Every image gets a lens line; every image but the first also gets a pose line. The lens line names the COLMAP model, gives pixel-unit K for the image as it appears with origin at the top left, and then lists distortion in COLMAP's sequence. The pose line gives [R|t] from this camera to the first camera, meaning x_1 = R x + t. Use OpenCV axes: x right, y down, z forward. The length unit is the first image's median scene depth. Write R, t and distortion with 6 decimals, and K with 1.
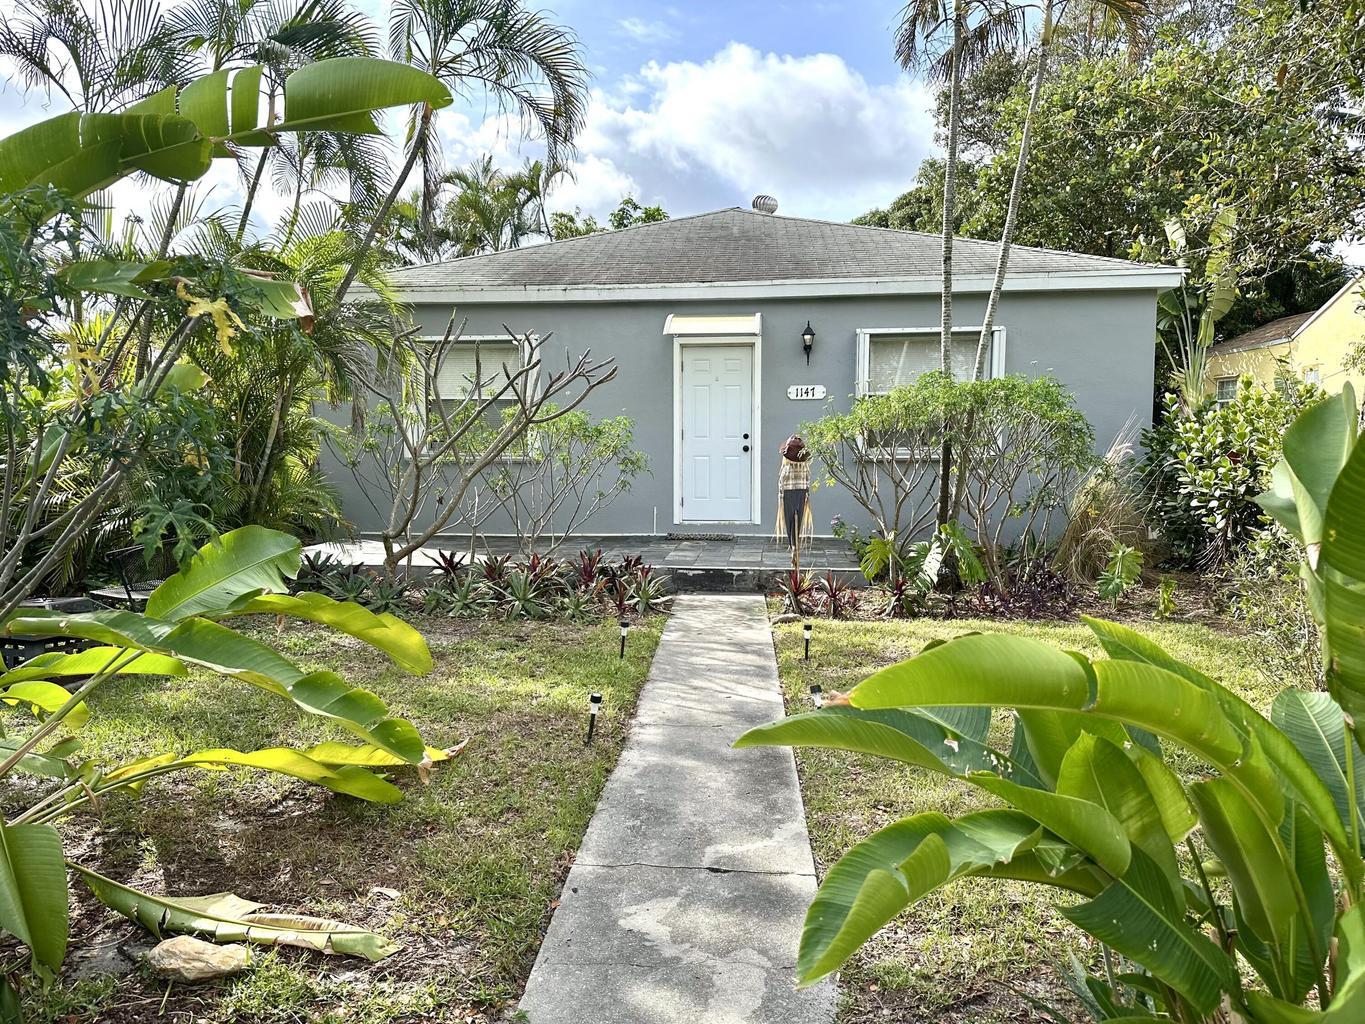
lens RADIAL K [[961.7, 0, 677.0], [0, 961.7, 522.8], [0, 0, 1]] dist [0.084367, 0.000012]
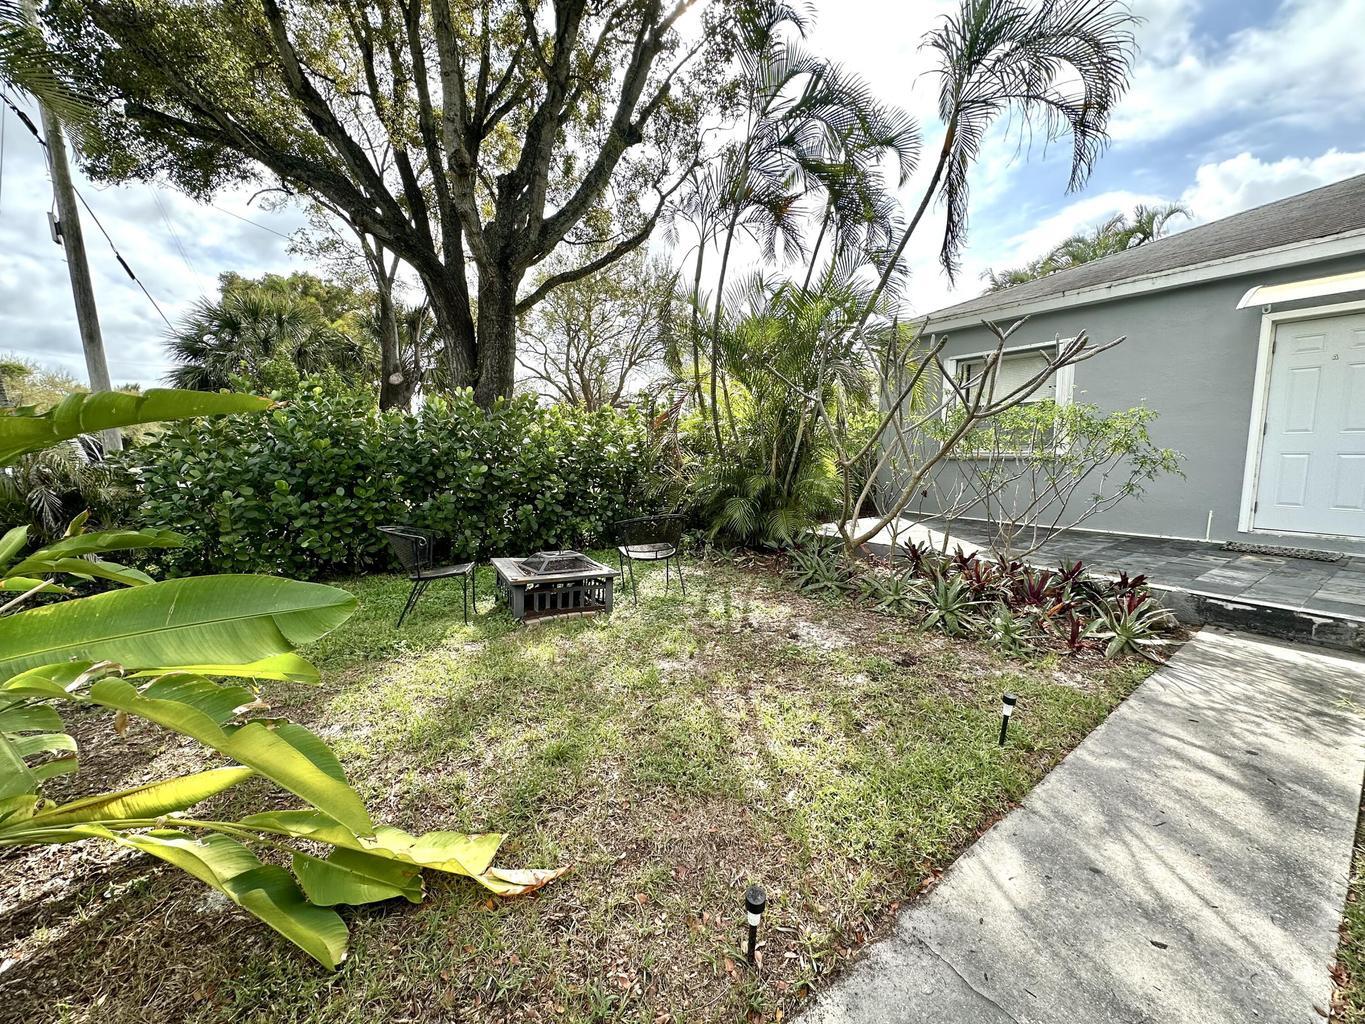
lens RADIAL K [[546.3, 0, 674.3], [0, 546.3, 502.2], [0, 0, 1]] dist [-0.002592, 0.000783]
pose [[0.642272, 0.069154, -0.763351, 0.047135], [-0.049345, 0.997586, 0.048857, -0.025831], [0.764887, 0.006288, 0.644134, 0.316041]]
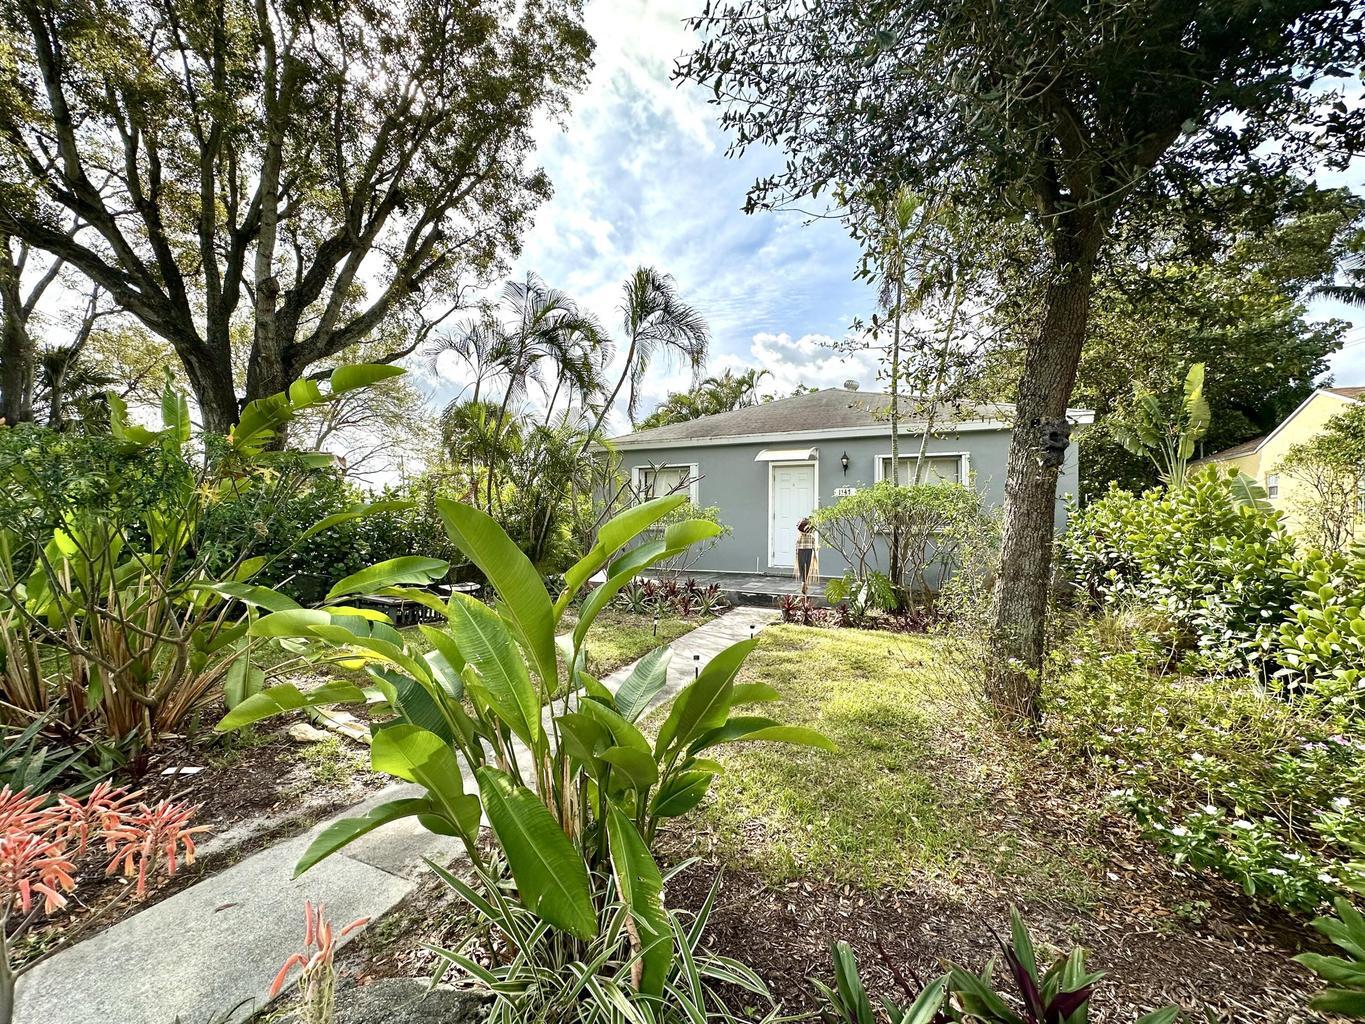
lens RADIAL K [[546.3, 0, 676.8], [0, 546.3, 521.5], [0, 0, 1]] dist [-0.002592, 0.000783]
pose [[0.943504, 0.009337, -0.331231, 0.188936], [-0.035443, 0.996712, -0.072865, -0.003495], [0.329461, 0.080488, 0.940732, 0.000614]]
